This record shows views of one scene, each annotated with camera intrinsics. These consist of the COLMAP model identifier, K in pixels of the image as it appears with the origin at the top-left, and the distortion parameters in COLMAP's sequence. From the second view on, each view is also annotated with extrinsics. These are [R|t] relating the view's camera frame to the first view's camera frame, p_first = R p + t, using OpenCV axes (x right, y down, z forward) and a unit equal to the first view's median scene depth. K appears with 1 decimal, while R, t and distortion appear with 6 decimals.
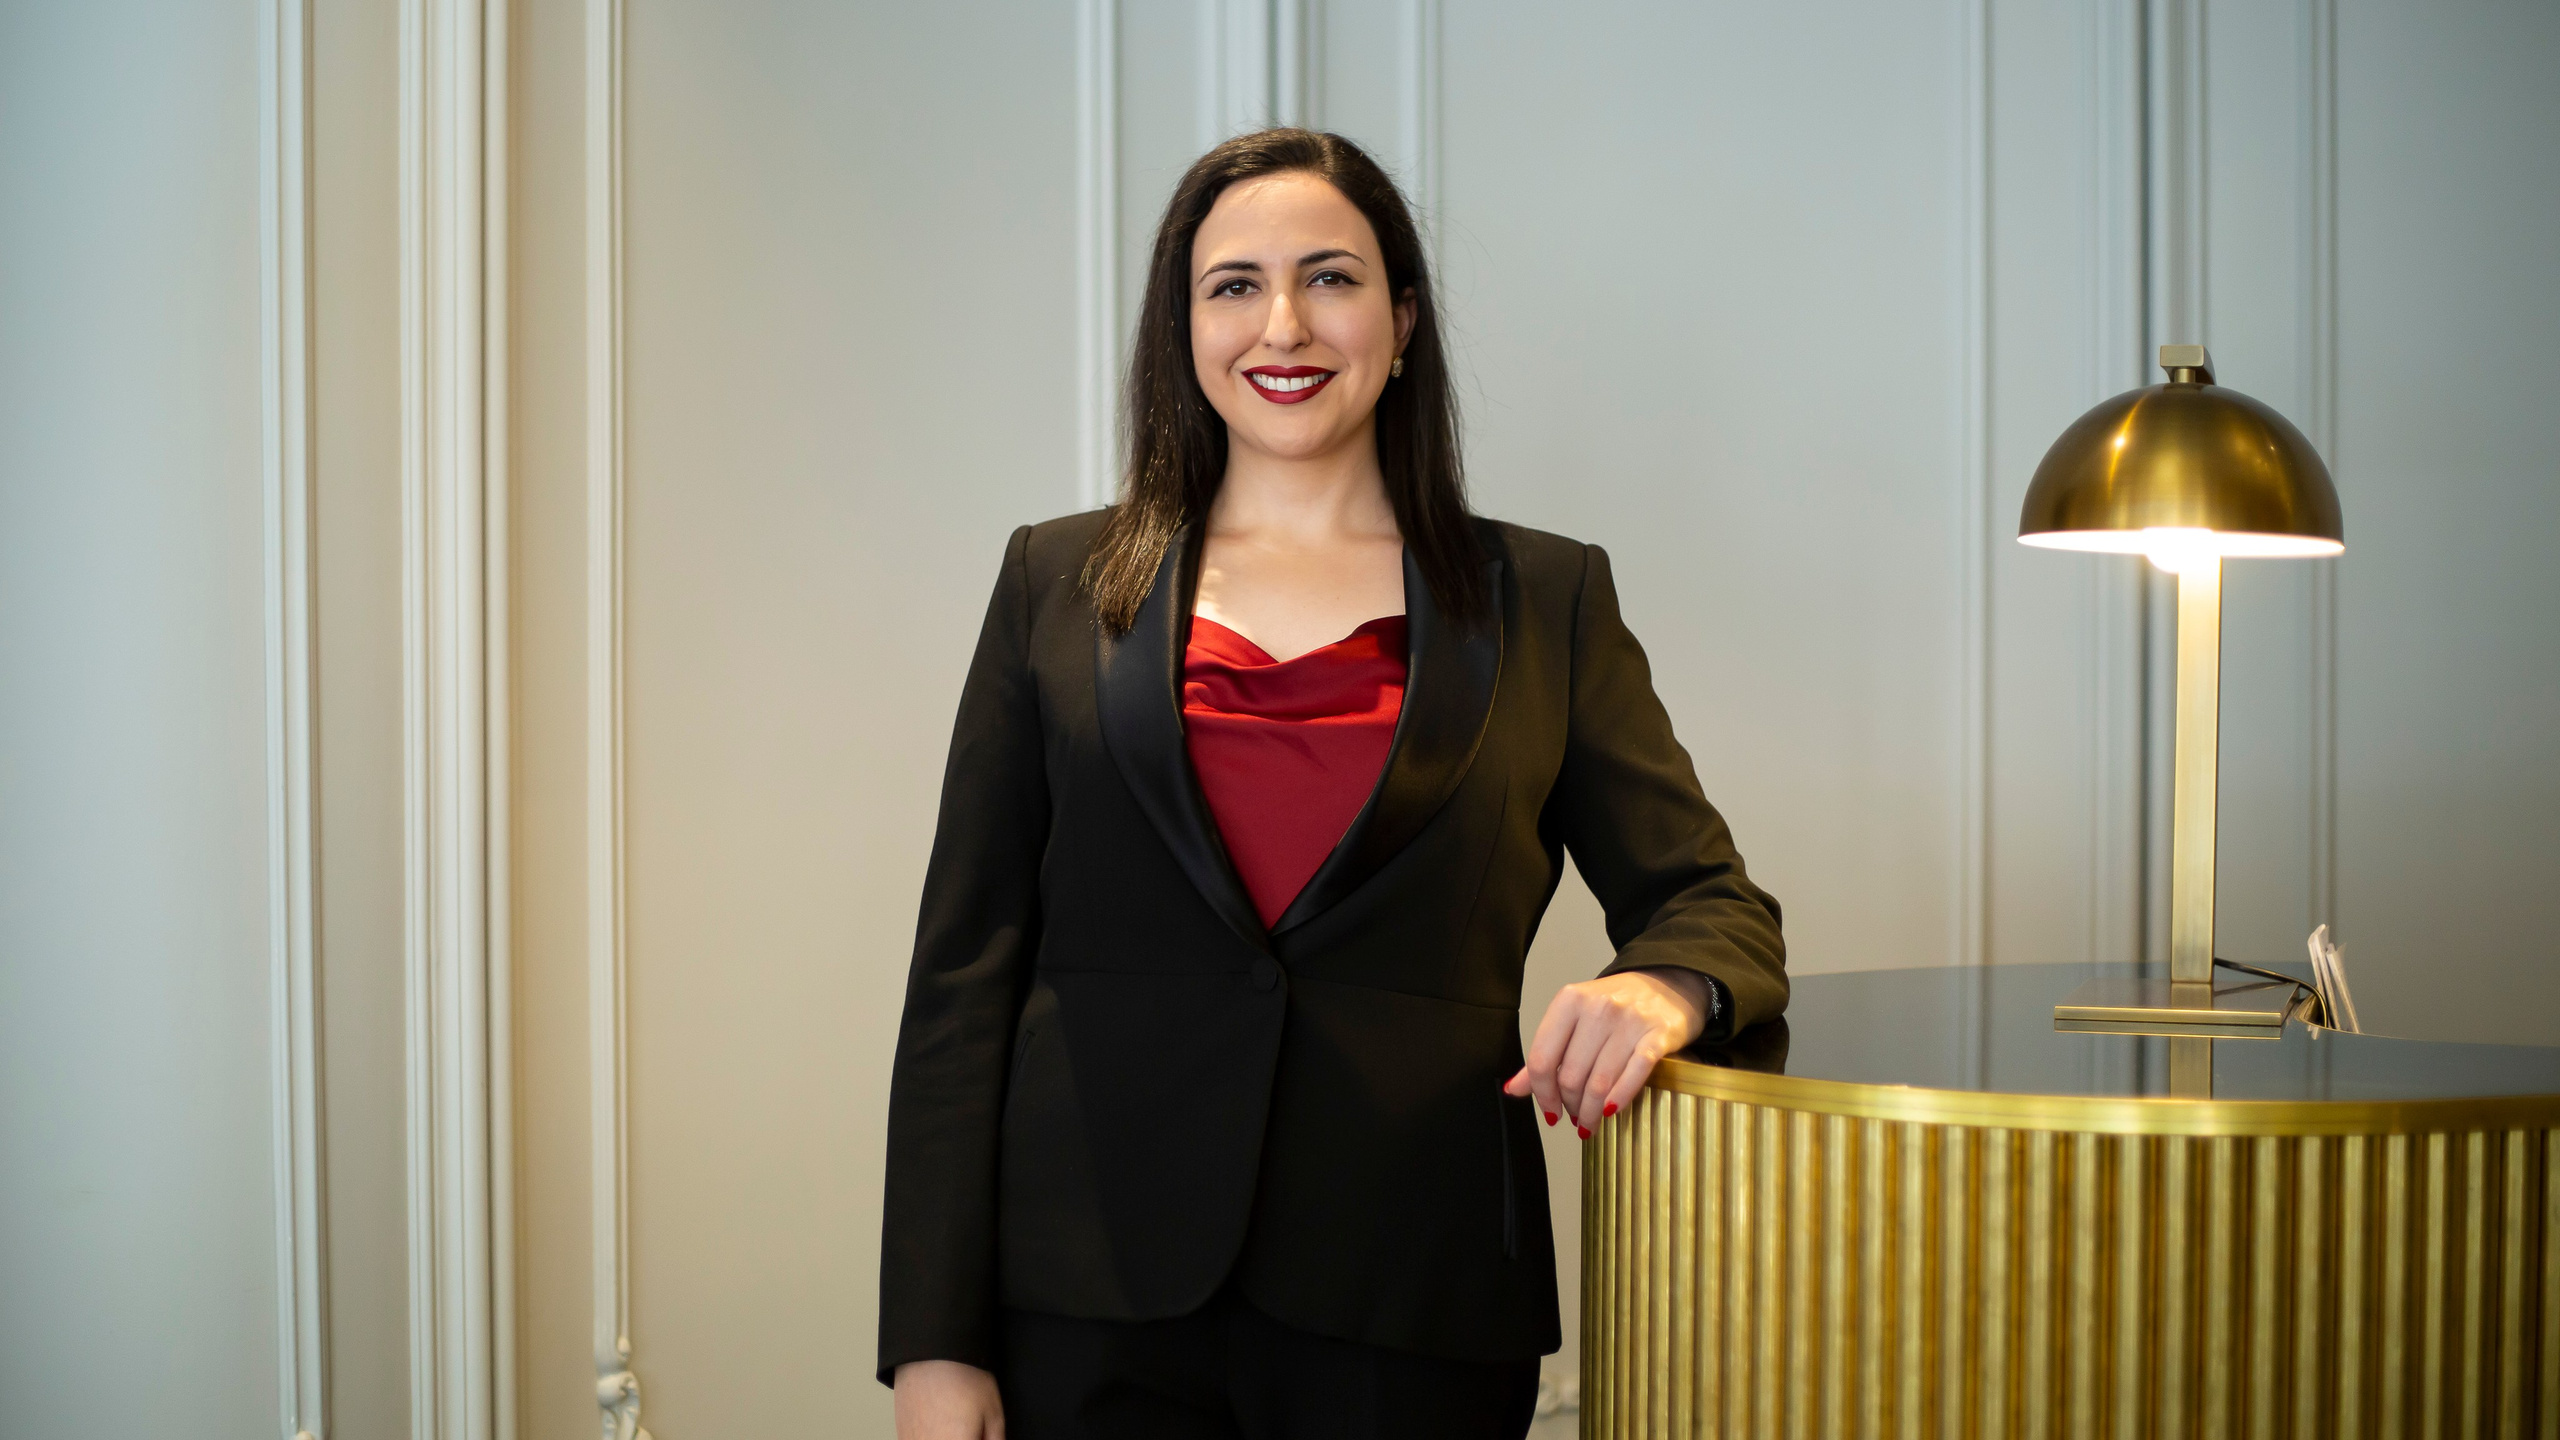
lens RADIAL K [[3867.3, 0, 1280.0], [0, 3867.3, 720.0], [0, 0, 1]] dist [-0.119445, -0.026809]
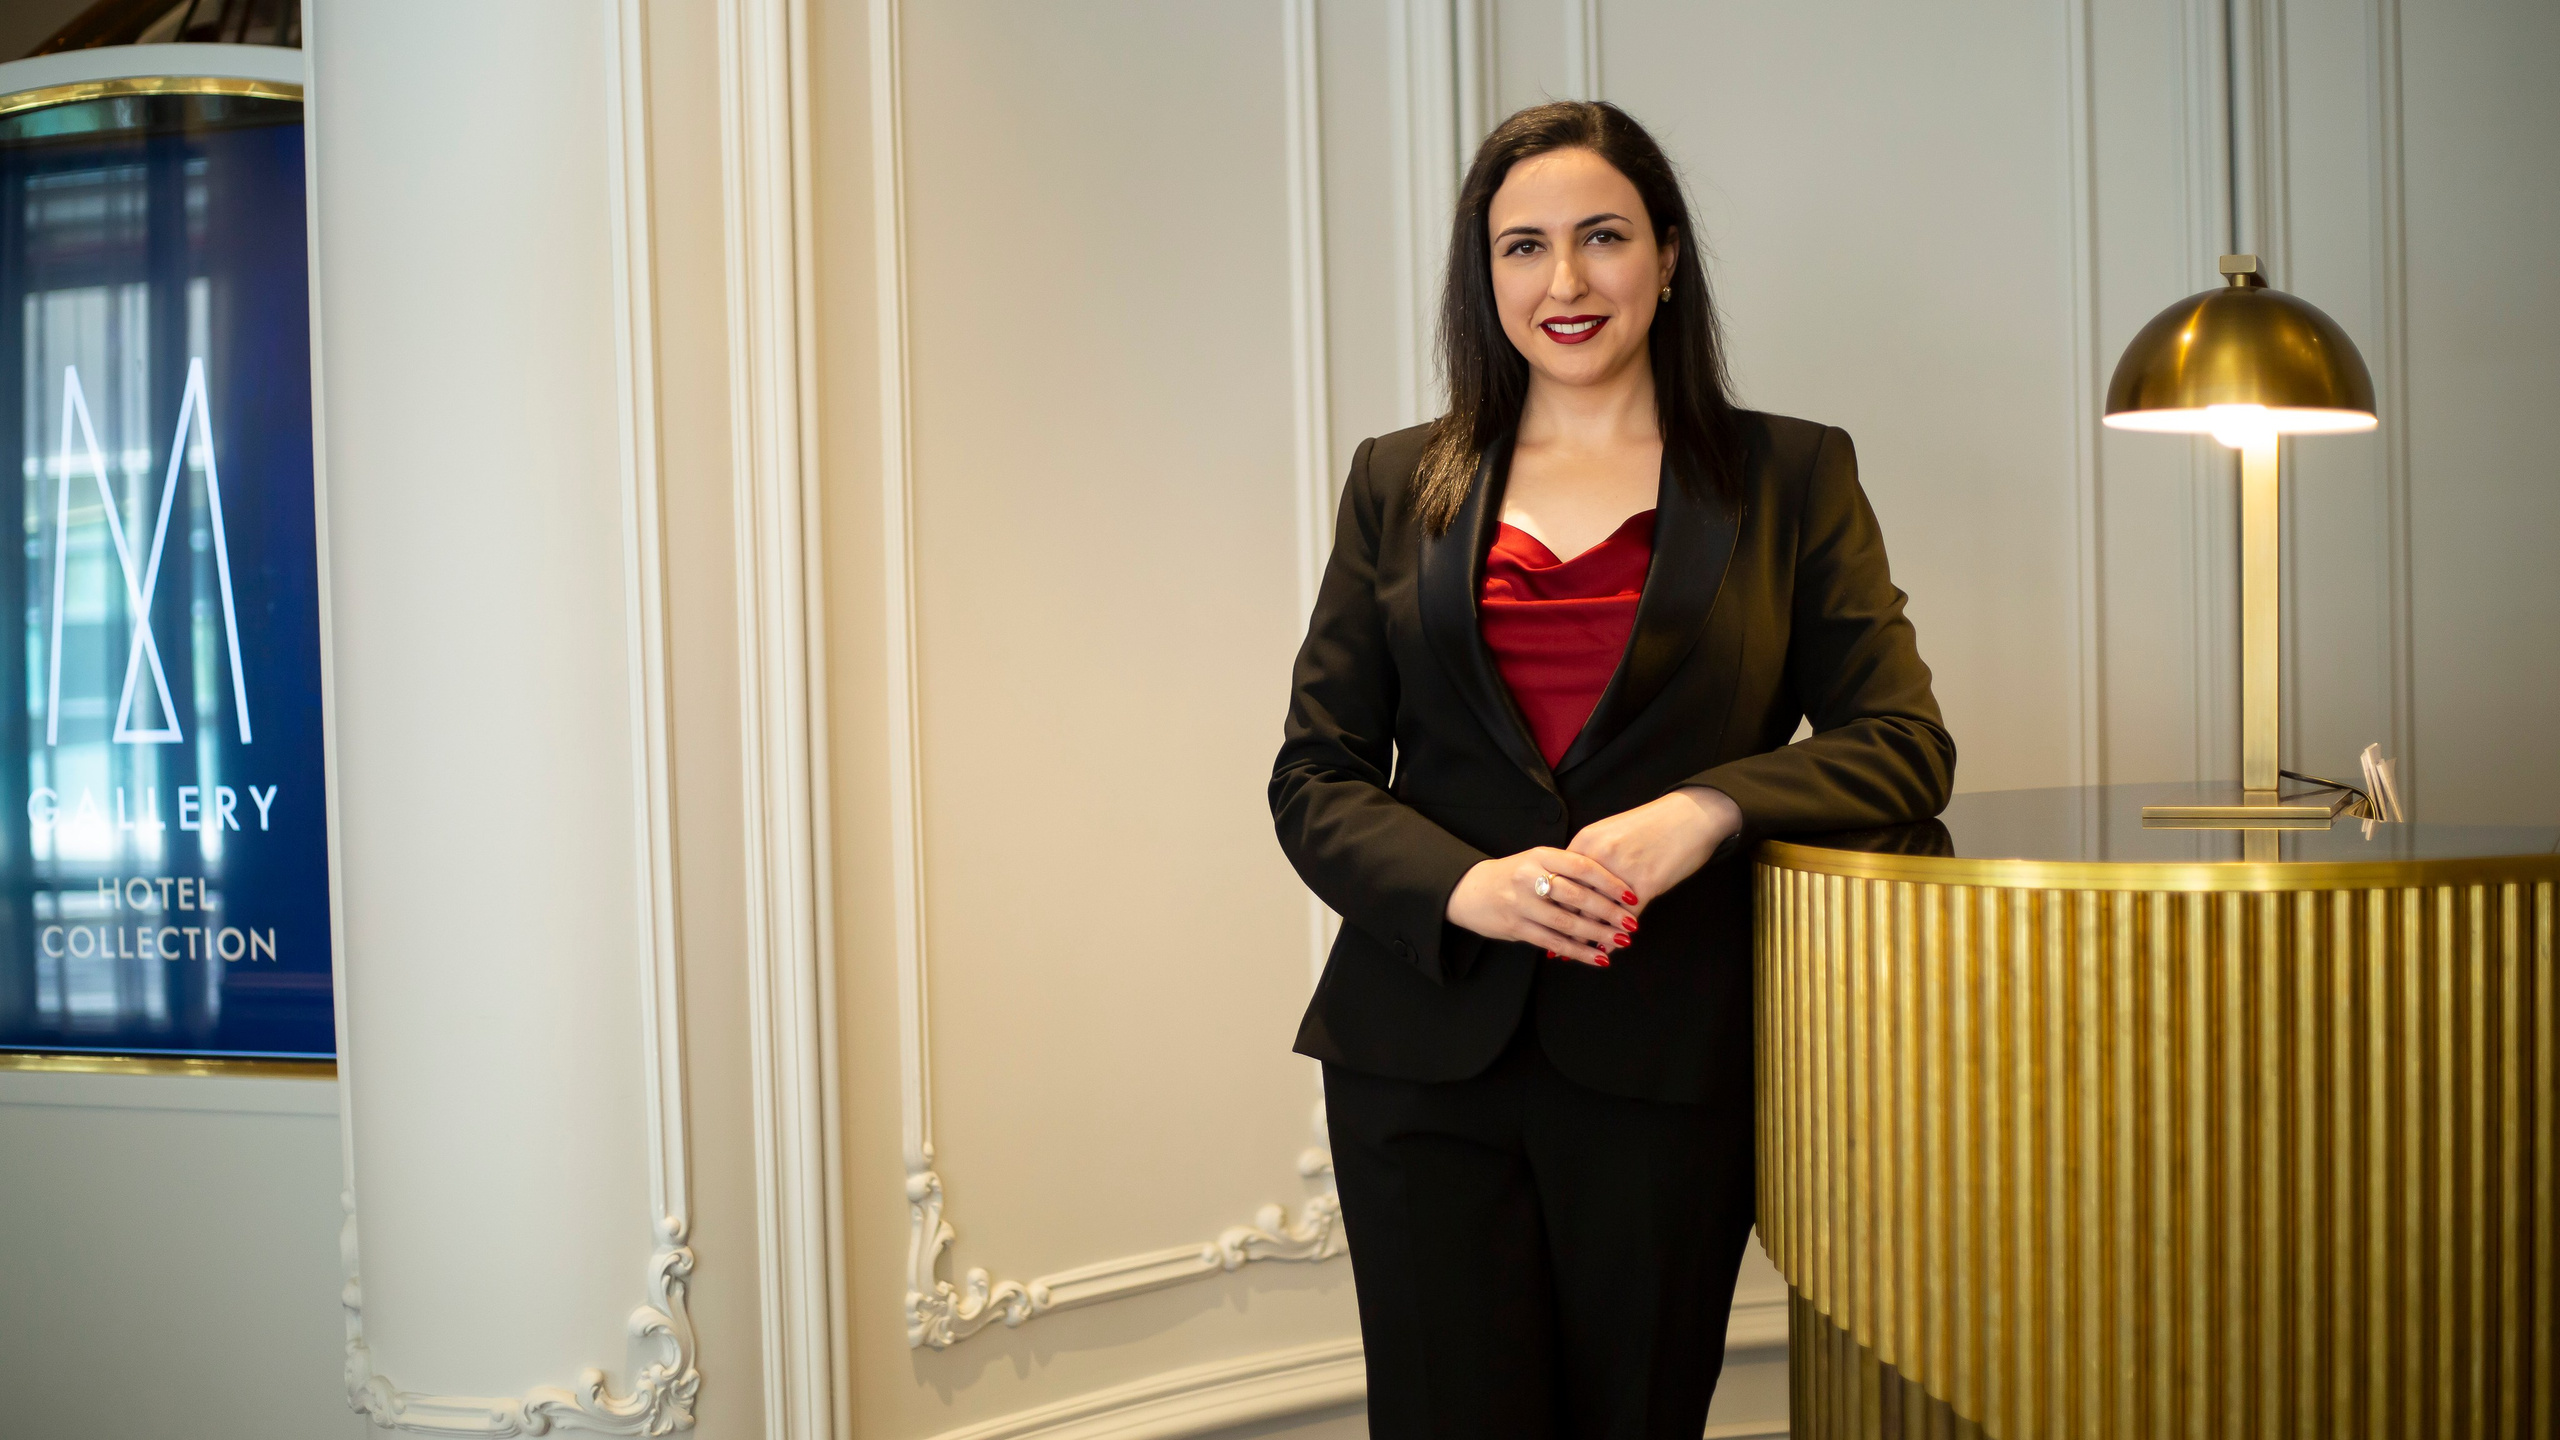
lens RADIAL K [[3867.3, 0, 1280.0], [0, 3867.3, 720.0], [0, 0, 1]] dist [-0.119445, -0.026809]
pose [[0.998990, -0.023781, -0.038130, -0.024505], [0.024464, 0.999547, 0.017552, 0.022064], [0.037696, -0.018467, 0.999119, -0.240022]]
